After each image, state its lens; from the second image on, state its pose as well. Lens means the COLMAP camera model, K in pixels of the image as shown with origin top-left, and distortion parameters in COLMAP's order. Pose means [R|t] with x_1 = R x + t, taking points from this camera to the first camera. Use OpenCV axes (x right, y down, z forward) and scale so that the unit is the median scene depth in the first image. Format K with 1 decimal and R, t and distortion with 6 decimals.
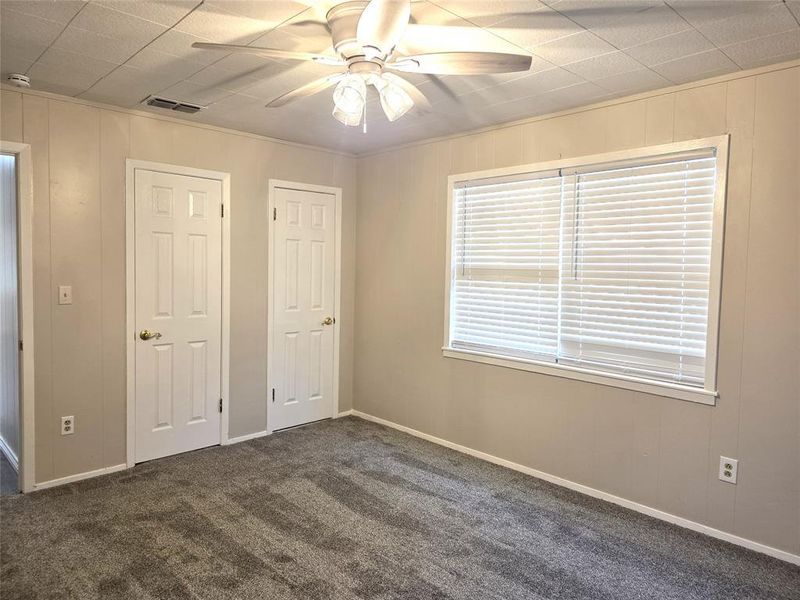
lens RADIAL K [[548.9, 0, 398.3], [0, 548.9, 297.1], [0, 0, 1]] dist [0.010436, 0.000003]
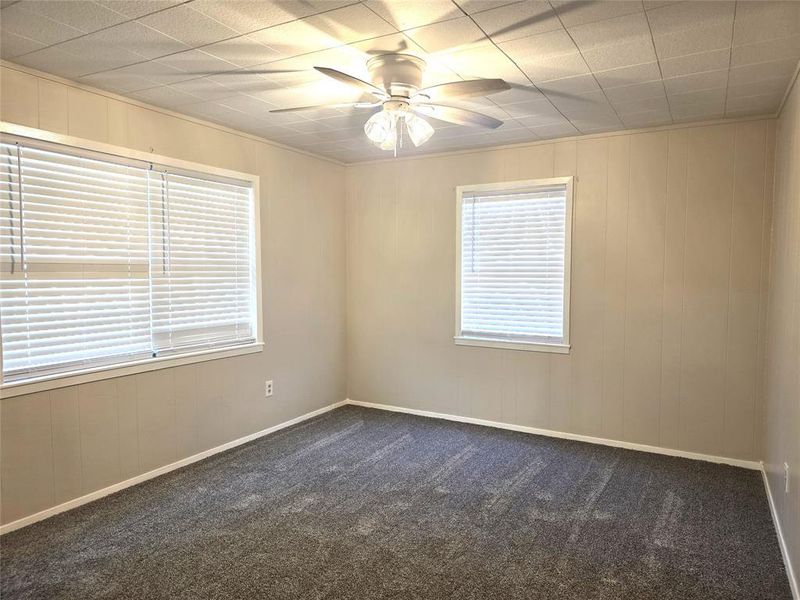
lens RADIAL K [[548.9, 0, 398.9], [0, 548.9, 299.2], [0, 0, 1]] dist [0.010436, 0.000003]
pose [[-0.311695, -0.076746, 0.947078, -0.807996], [0.037312, 0.994975, 0.092907, -0.062856], [-0.949449, 0.064296, -0.307265, 0.894839]]
